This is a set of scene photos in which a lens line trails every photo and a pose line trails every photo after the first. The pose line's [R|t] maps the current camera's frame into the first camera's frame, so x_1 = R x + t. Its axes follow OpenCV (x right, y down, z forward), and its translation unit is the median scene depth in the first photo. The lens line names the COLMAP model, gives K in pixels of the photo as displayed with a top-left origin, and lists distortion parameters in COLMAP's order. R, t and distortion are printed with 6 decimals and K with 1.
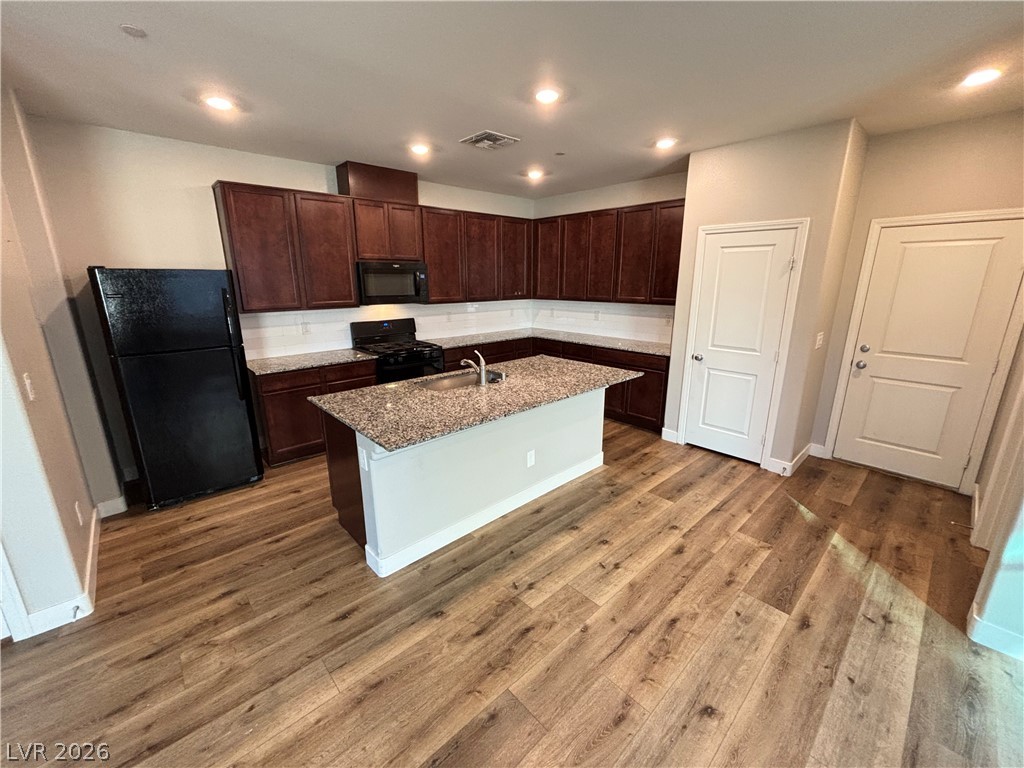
lens RADIAL K [[412.2, 0, 511.9], [0, 412.2, 382.7], [0, 0, 1]] dist [-0.000898, 0.000176]
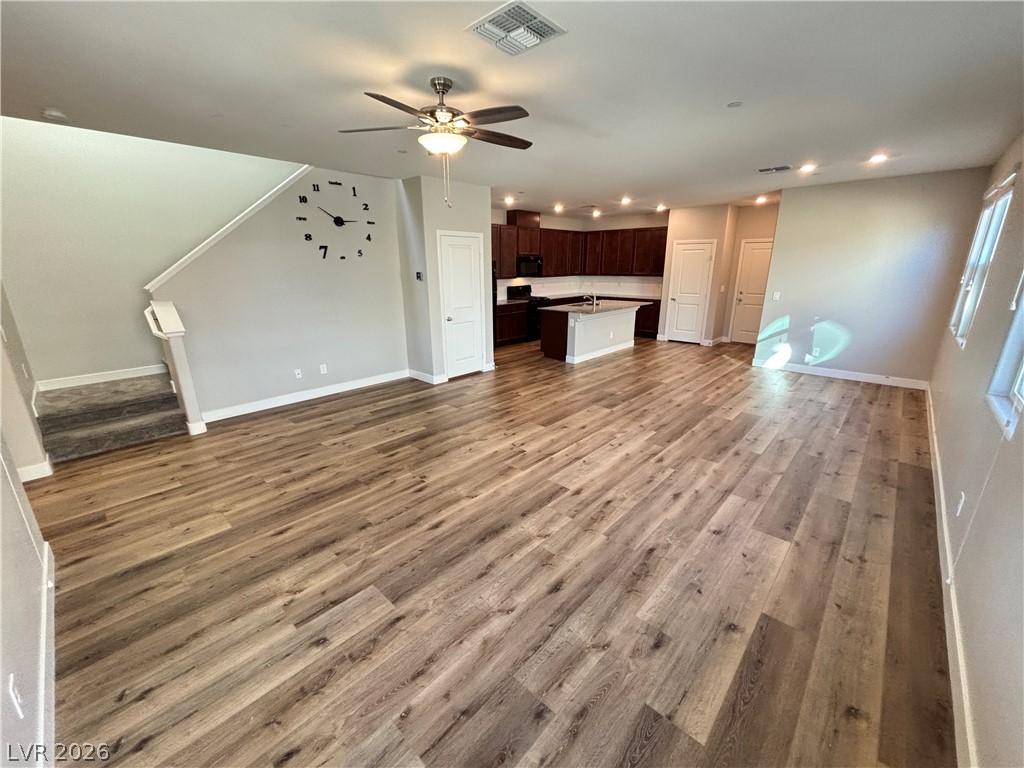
lens RADIAL K [[409.1, 0, 511.5], [0, 409.1, 384.8], [0, 0, 1]] dist [-0.005193, -0.000334]
pose [[0.997353, -0.024309, 0.068528, -0.691674], [0.021830, 0.999088, 0.036690, 0.354892], [-0.069358, -0.035097, 0.996974, -1.370243]]
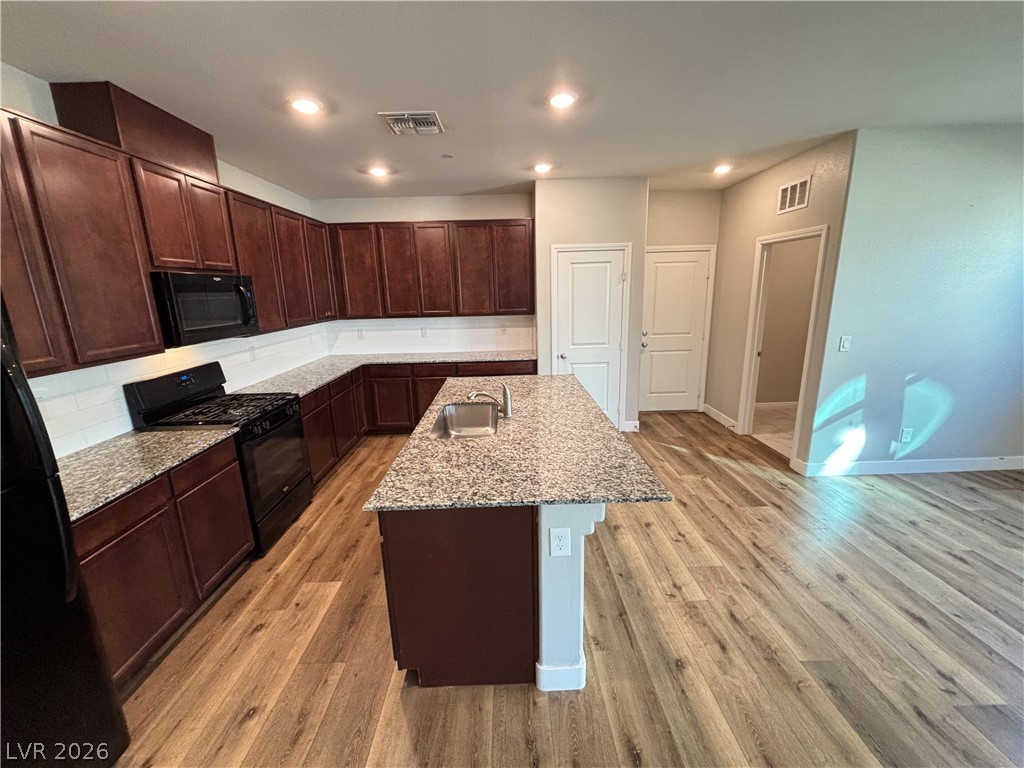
lens RADIAL K [[411.8, 0, 511.5], [0, 411.8, 381.6], [0, 0, 1]] dist [0.000644, -0.000141]
pose [[0.667216, -0.180118, 0.722759, -0.588663], [0.210375, 0.976386, 0.049116, -0.092273], [-0.714539, 0.119280, 0.689352, 0.360405]]
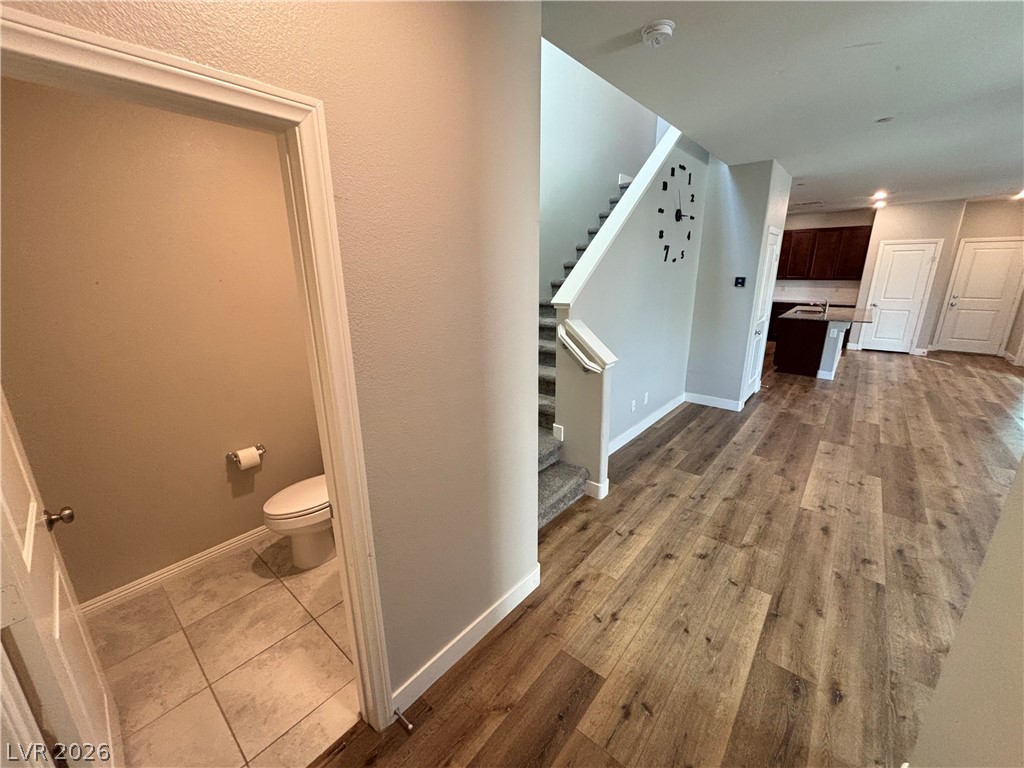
lens RADIAL K [[412.2, 0, 511.9], [0, 412.2, 382.7], [0, 0, 1]] dist [-0.000898, 0.000176]
pose [[0.992261, -0.042208, 0.116777, -1.863944], [0.039746, 0.998937, 0.023329, 0.242094], [-0.117637, -0.018507, 0.992884, -0.966116]]
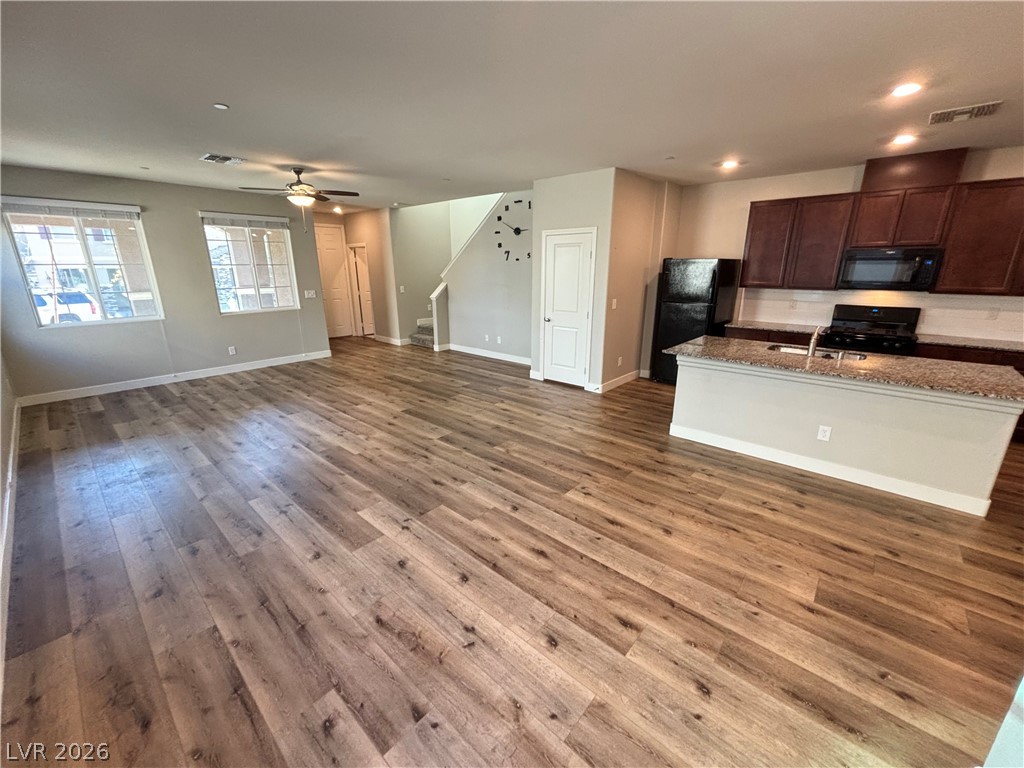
lens RADIAL K [[412.2, 0, 511.9], [0, 412.2, 382.7], [0, 0, 1]] dist [-0.000898, 0.000176]
pose [[0.100150, 0.272008, -0.957069, 0.872146], [-0.248552, 0.938248, 0.240650, 0.005608], [0.963427, 0.213780, 0.161574, 0.012196]]
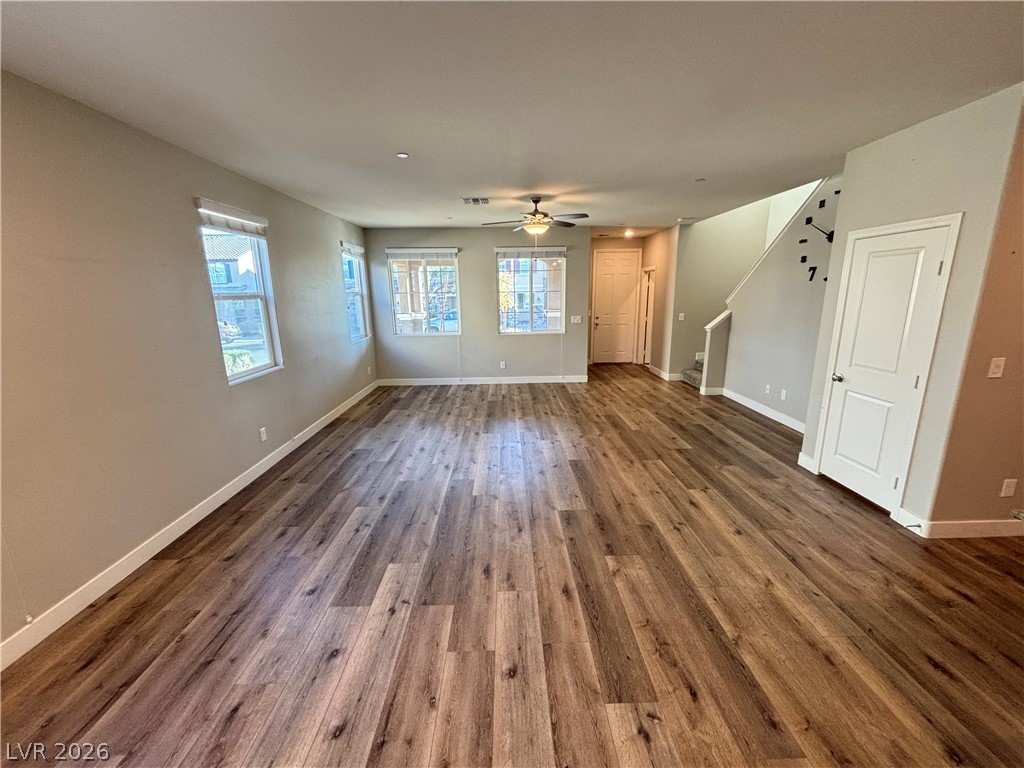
lens RADIAL K [[411.8, 0, 511.5], [0, 411.8, 381.6], [0, 0, 1]] dist [0.000644, -0.000141]
pose [[-0.665911, 0.170772, -0.726223, 0.456609], [-0.172366, 0.911891, 0.372484, -0.099890], [0.725846, 0.373217, -0.577803, 0.382578]]
